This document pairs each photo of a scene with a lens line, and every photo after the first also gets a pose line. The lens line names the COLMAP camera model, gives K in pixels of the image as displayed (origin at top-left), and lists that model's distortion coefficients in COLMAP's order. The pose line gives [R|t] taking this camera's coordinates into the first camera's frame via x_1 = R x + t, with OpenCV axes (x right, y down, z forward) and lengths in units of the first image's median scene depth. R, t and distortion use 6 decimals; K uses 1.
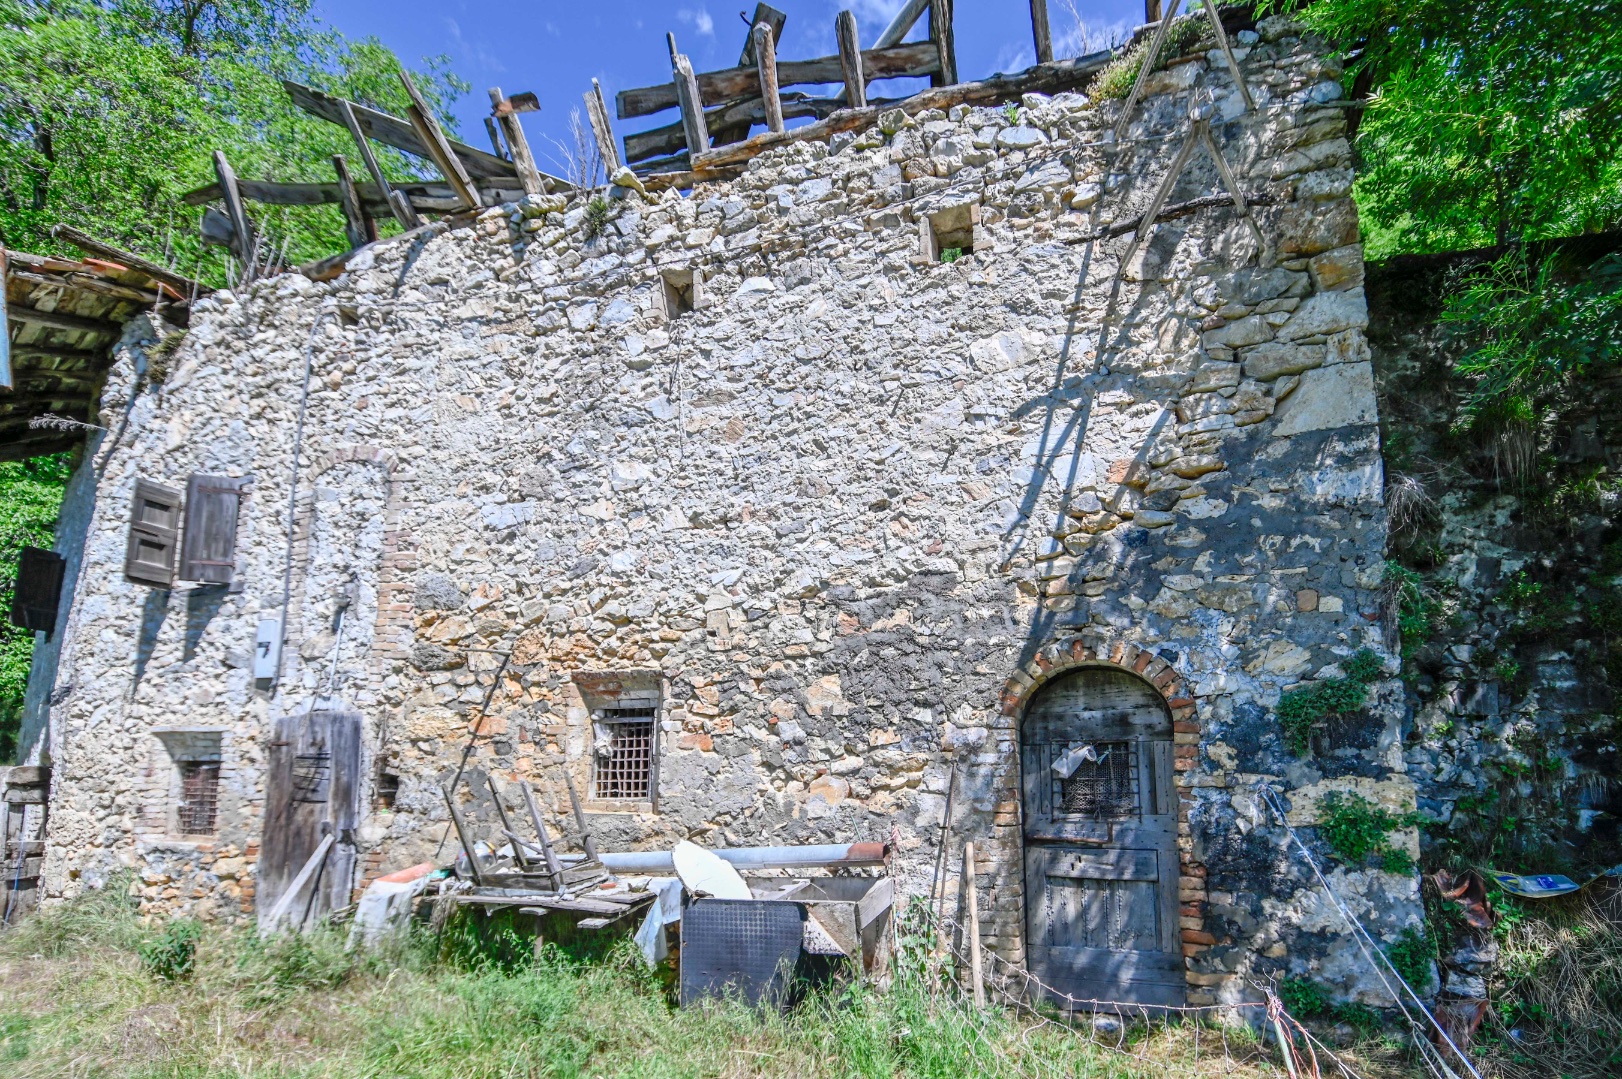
lens RADIAL K [[848.5, 0, 849.5], [0, 848.5, 639.3], [0, 0, 1]] dist [0.024726, -0.025072]
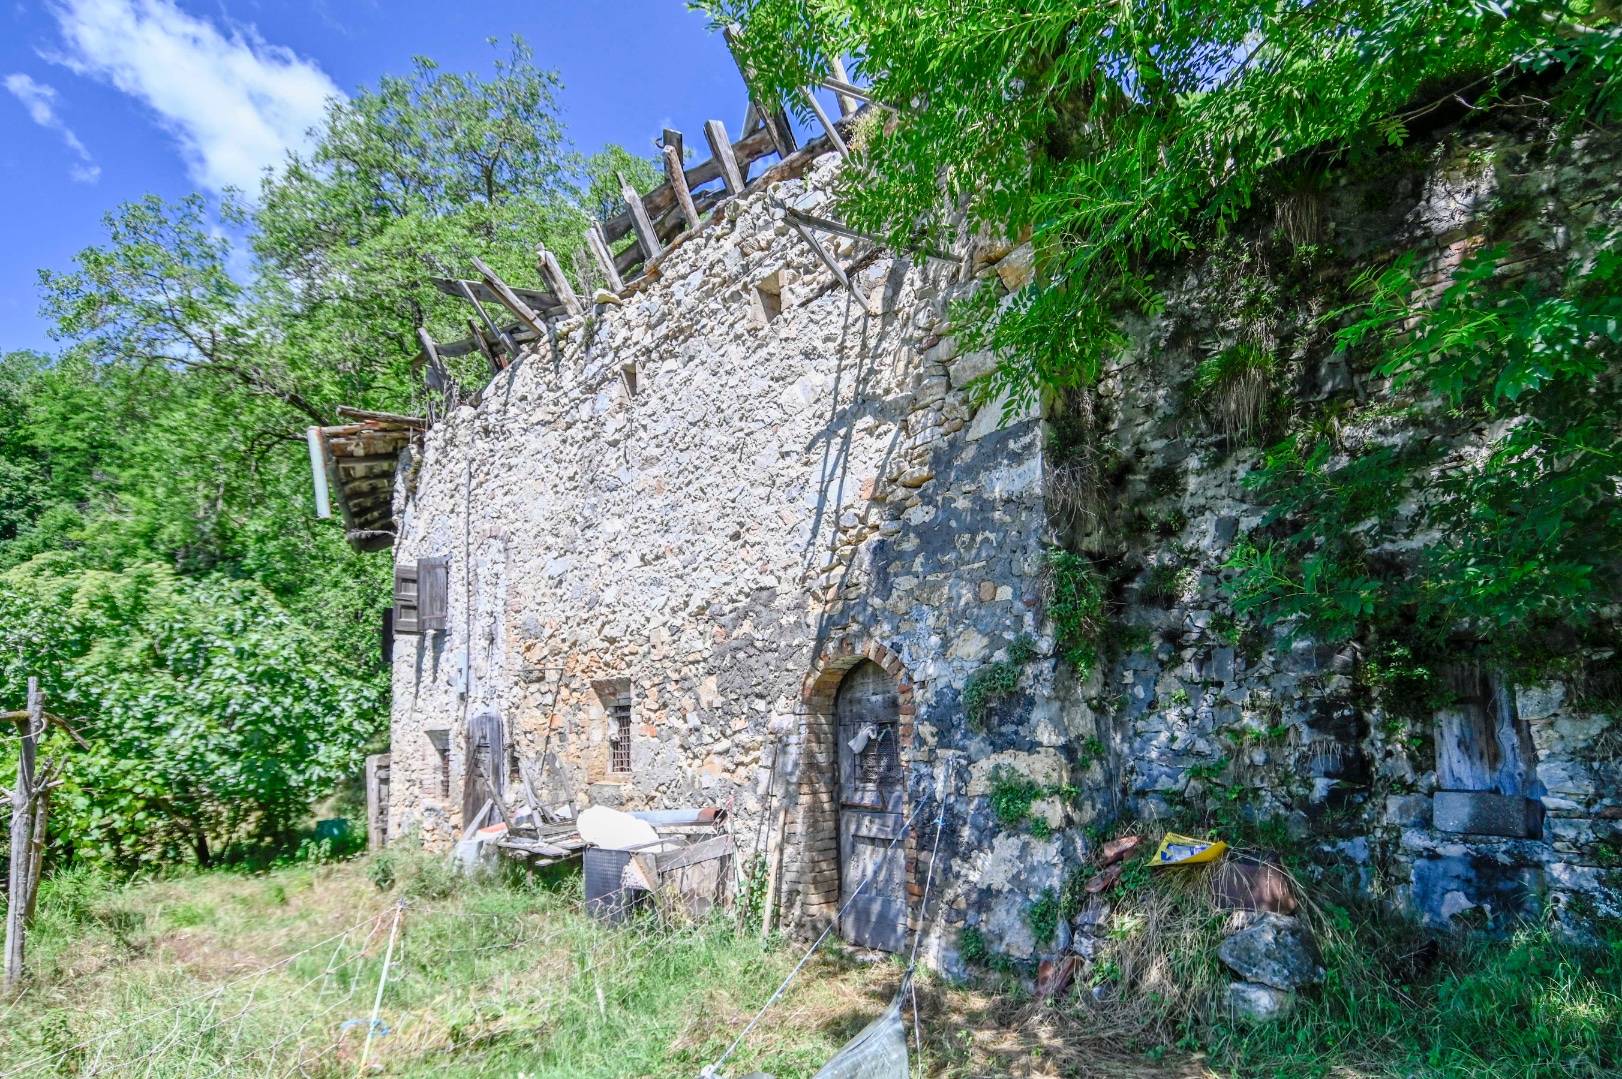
lens RADIAL K [[862.2, 0, 799.0], [0, 862.2, 621.2], [0, 0, 1]] dist [0.034399, -0.041107]
pose [[0.889081, -0.092454, -0.448315, 0.677597], [0.107458, 0.994177, 0.008082, -0.034971], [0.444957, -0.055361, 0.893839, -0.089223]]
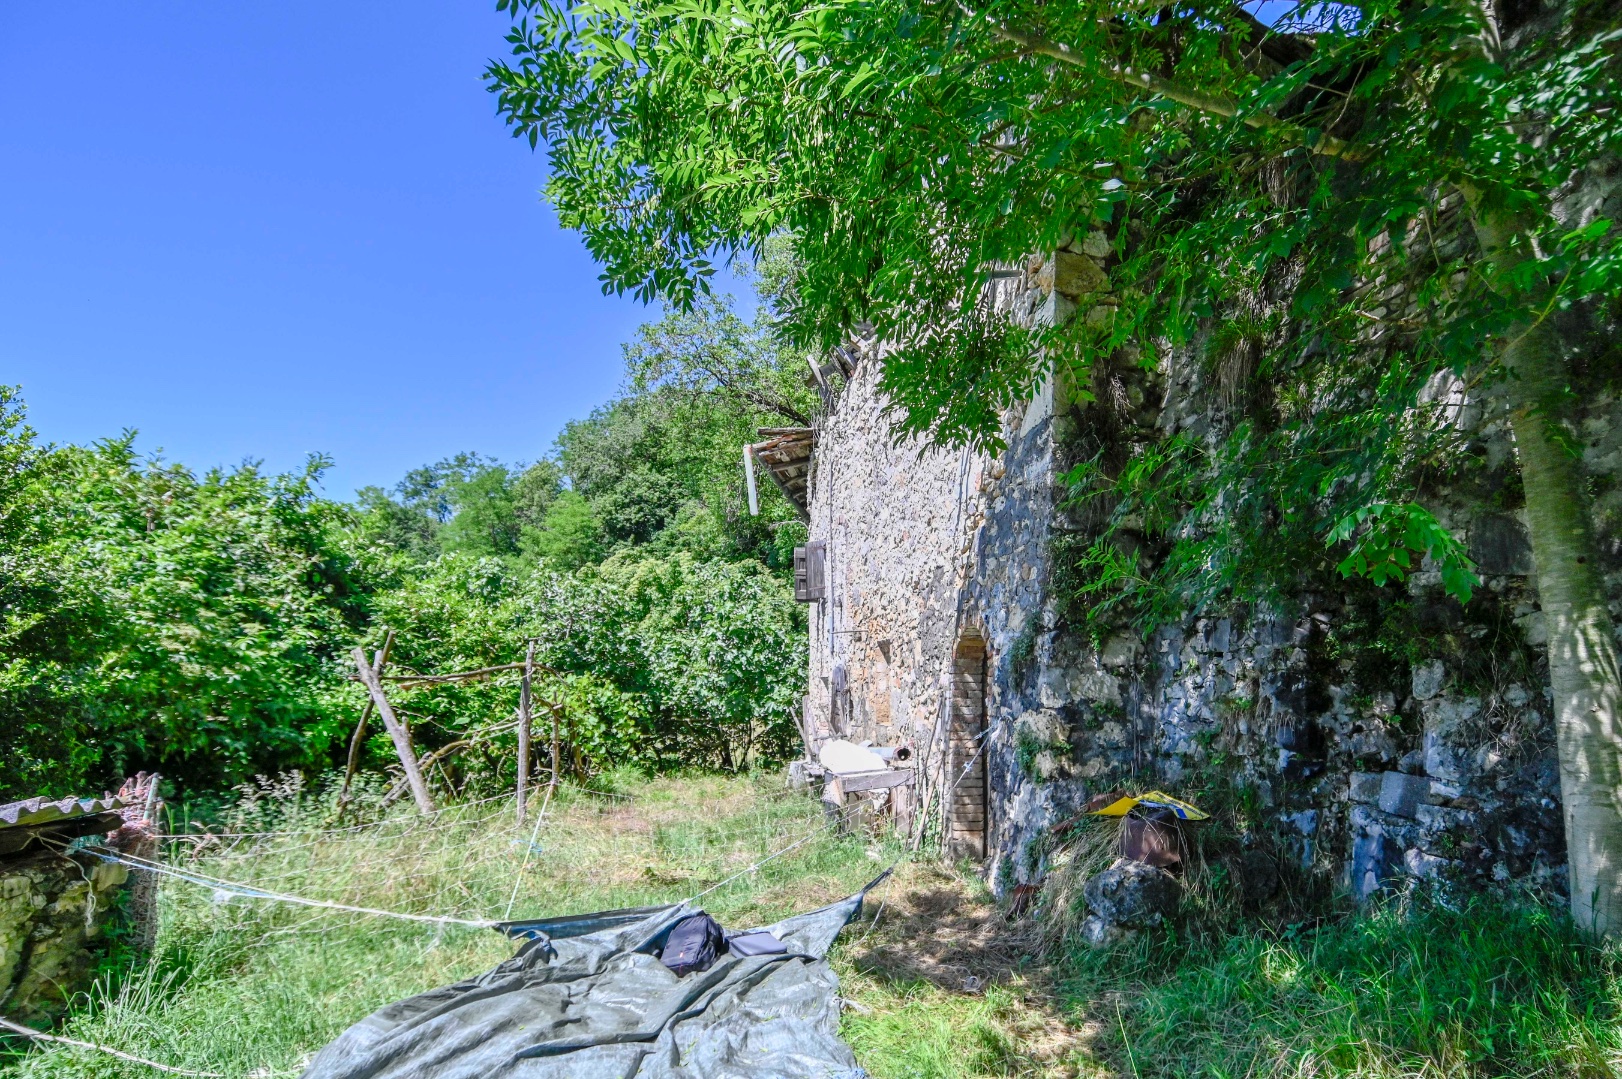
lens RADIAL K [[847.6, 0, 859.5], [0, 847.6, 619.0], [0, 0, 1]] dist [0.031277, -0.028848]
pose [[0.530751, -0.076431, -0.844074, 1.211399], [0.138891, 0.990305, -0.002338, -0.005795], [0.836069, -0.115994, 0.536221, 0.093752]]
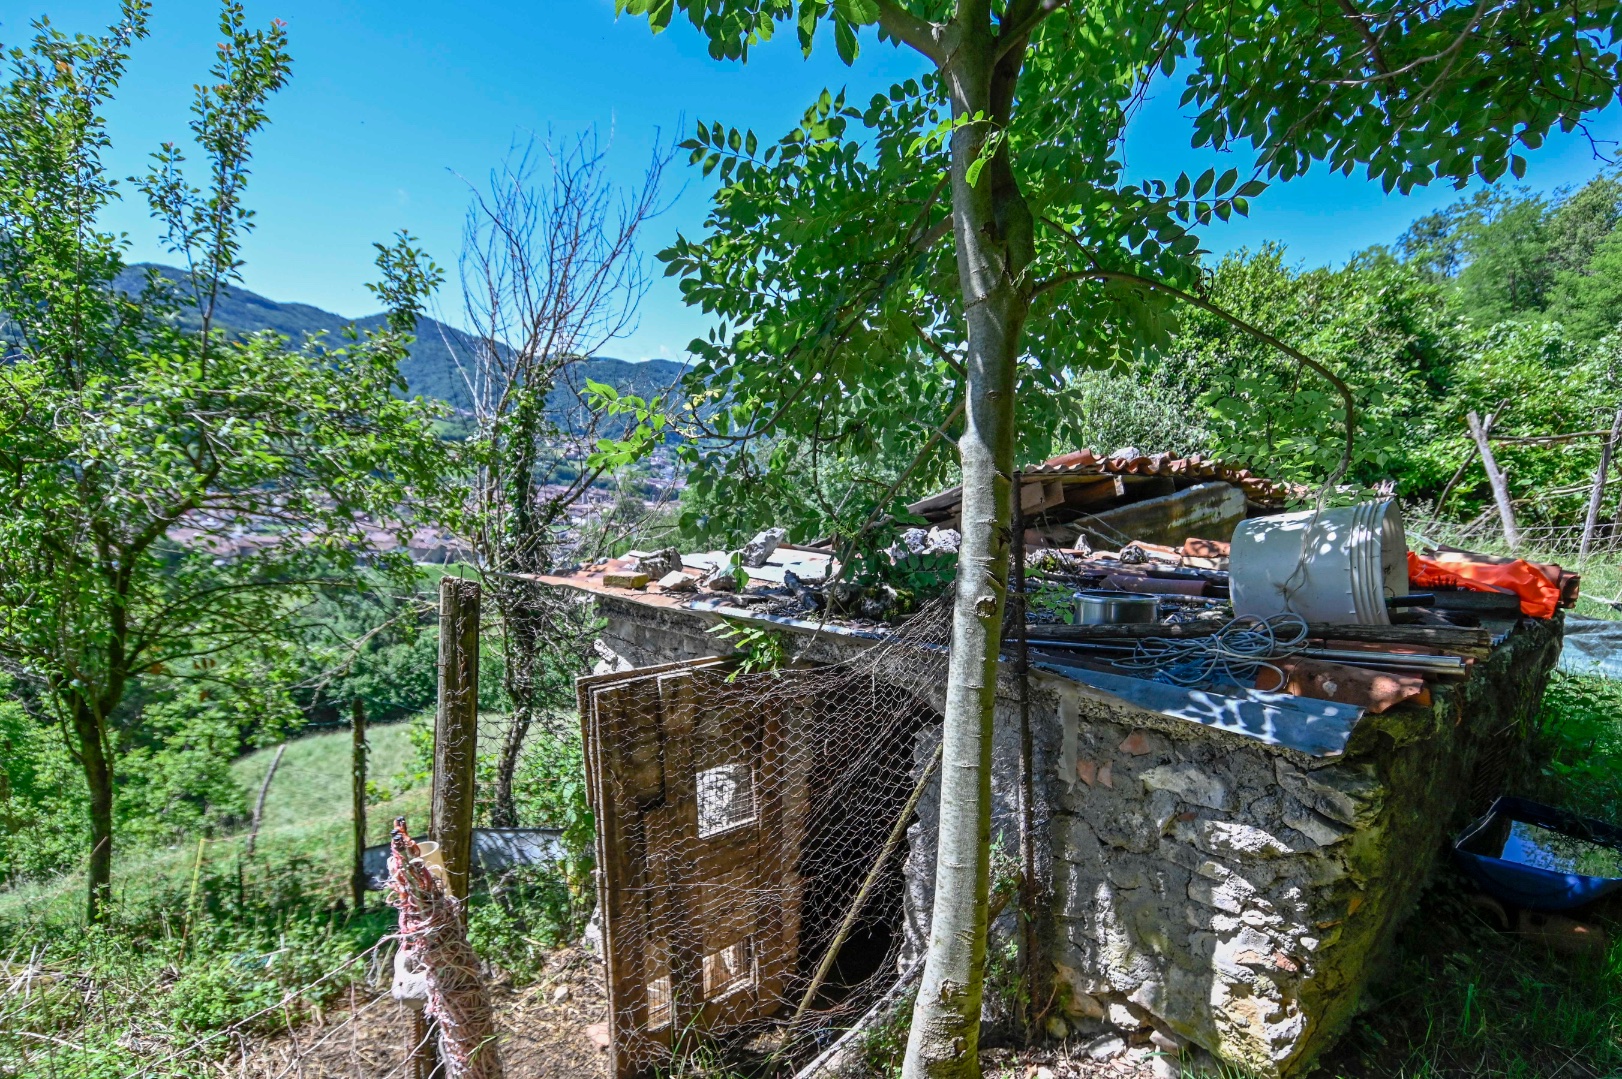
lens RADIAL K [[847.6, 0, 859.5], [0, 847.6, 619.0], [0, 0, 1]] dist [0.031277, -0.028848]
pose [[-0.440909, 0.157996, -0.883536, 1.847910], [0.078543, 0.987400, 0.137374, 0.005491], [0.894108, -0.008826, -0.447764, -0.208239]]
